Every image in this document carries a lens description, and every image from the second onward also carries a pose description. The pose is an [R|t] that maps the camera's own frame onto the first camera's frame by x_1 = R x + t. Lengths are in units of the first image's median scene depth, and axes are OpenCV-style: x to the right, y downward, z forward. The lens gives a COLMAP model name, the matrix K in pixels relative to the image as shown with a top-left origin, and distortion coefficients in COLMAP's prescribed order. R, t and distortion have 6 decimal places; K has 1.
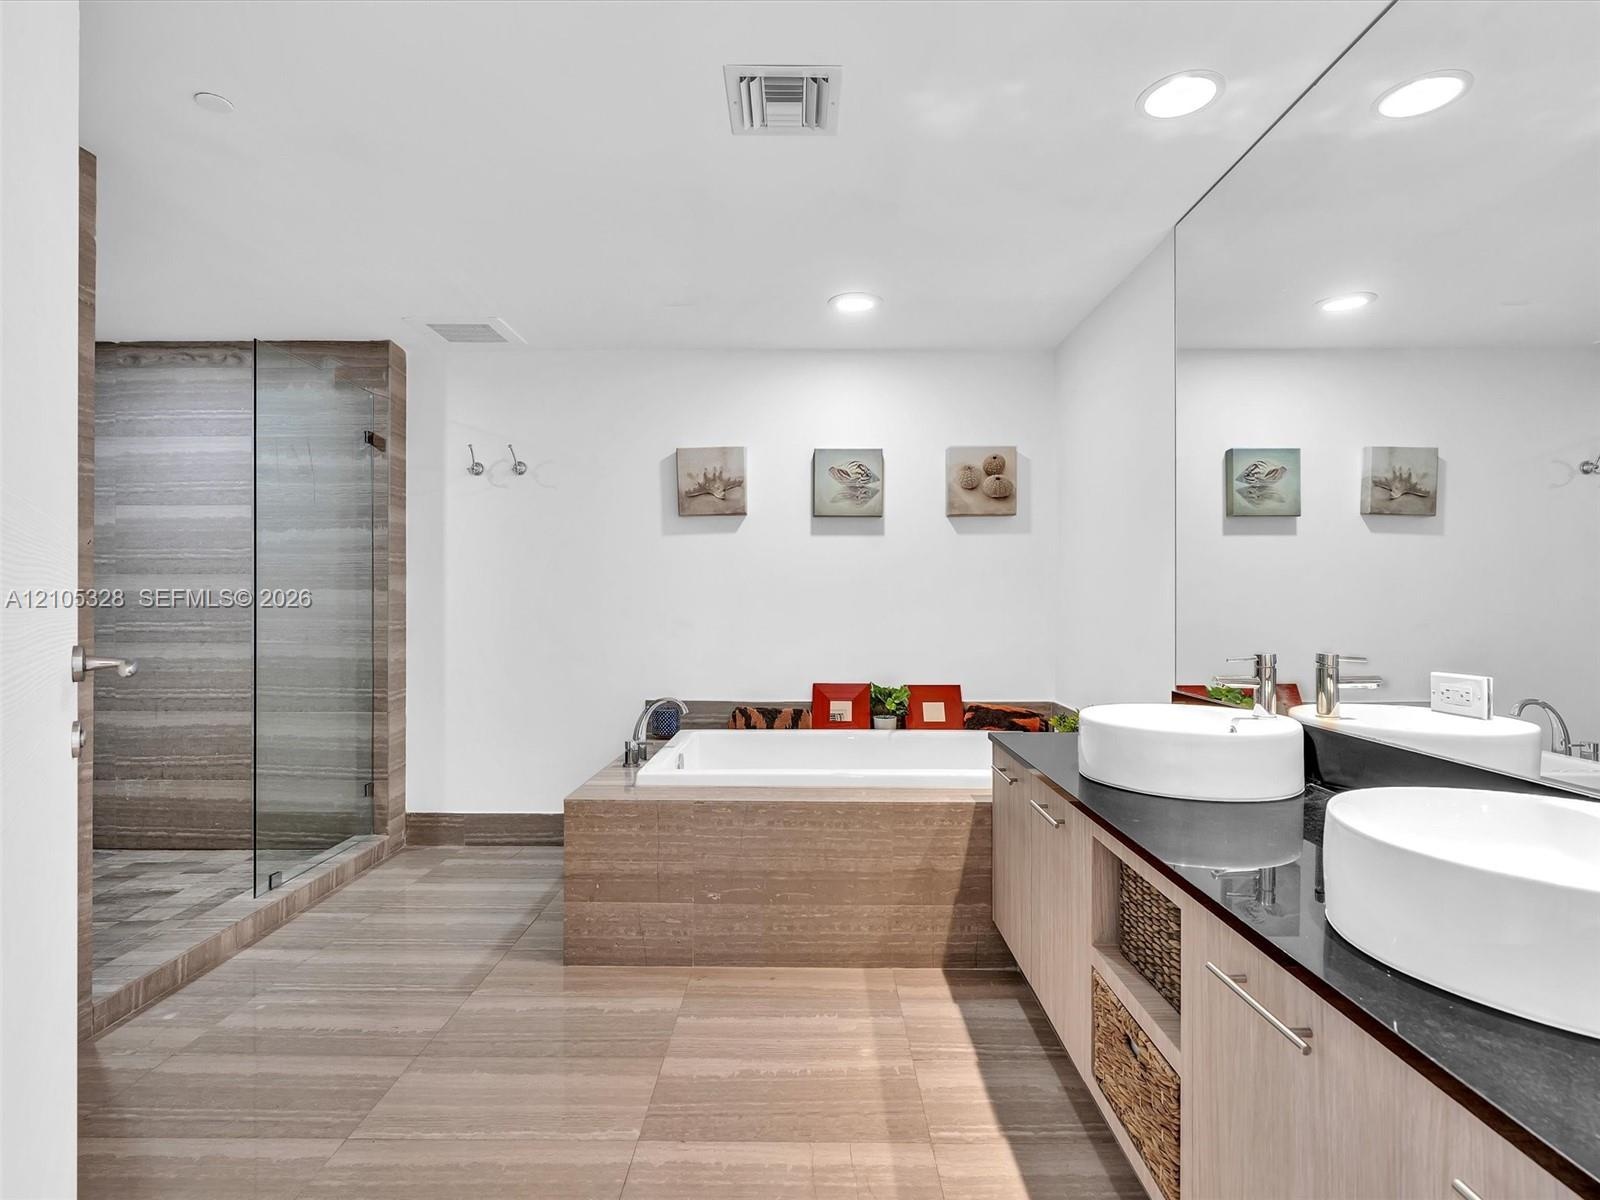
lens RADIAL K [[809.5, 0, 800.9], [0, 809.5, 603.7], [0, 0, 1]] dist [-0.005214, 0.002322]
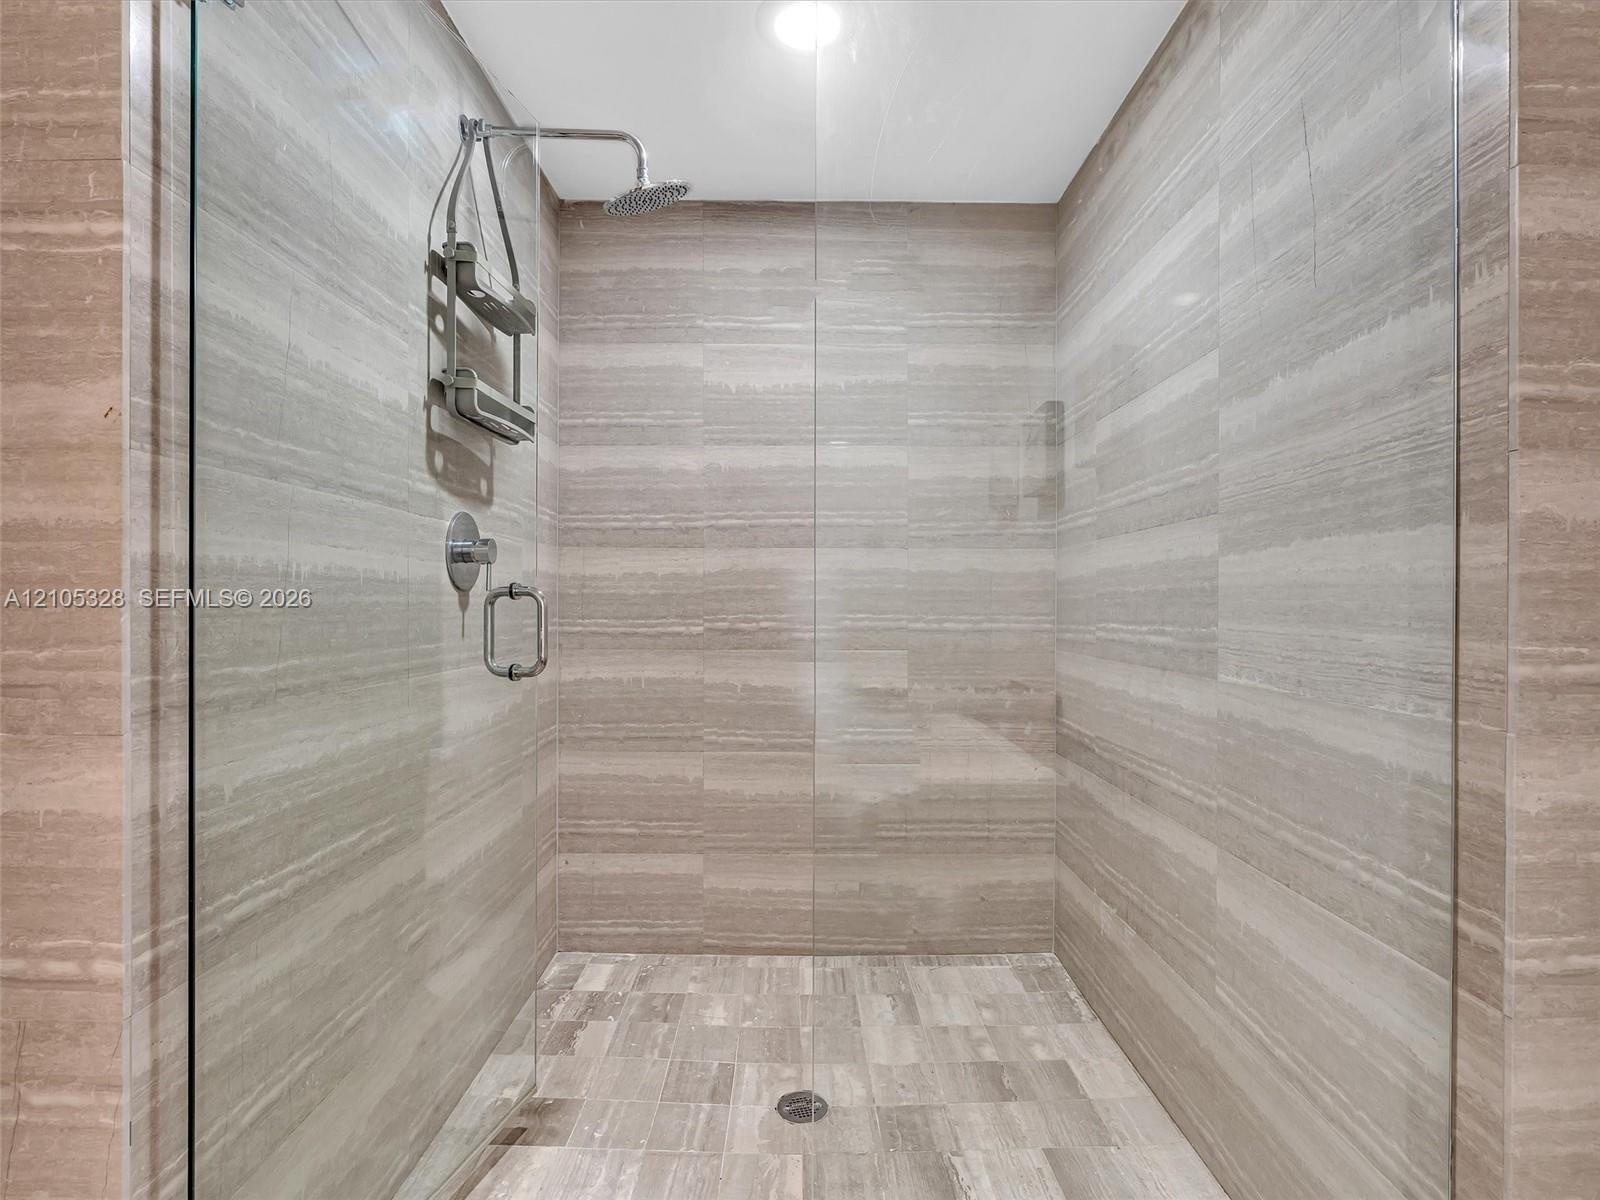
lens RADIAL K [[809.5, 0, 800.3], [0, 809.5, 605.4], [0, 0, 1]] dist [-0.005214, 0.002322]
pose [[0.003660, 0.002750, -0.999990, -0.266245], [-0.002761, 0.999992, 0.002740, 0.009593], [0.999989, 0.002751, 0.003668, 0.784705]]
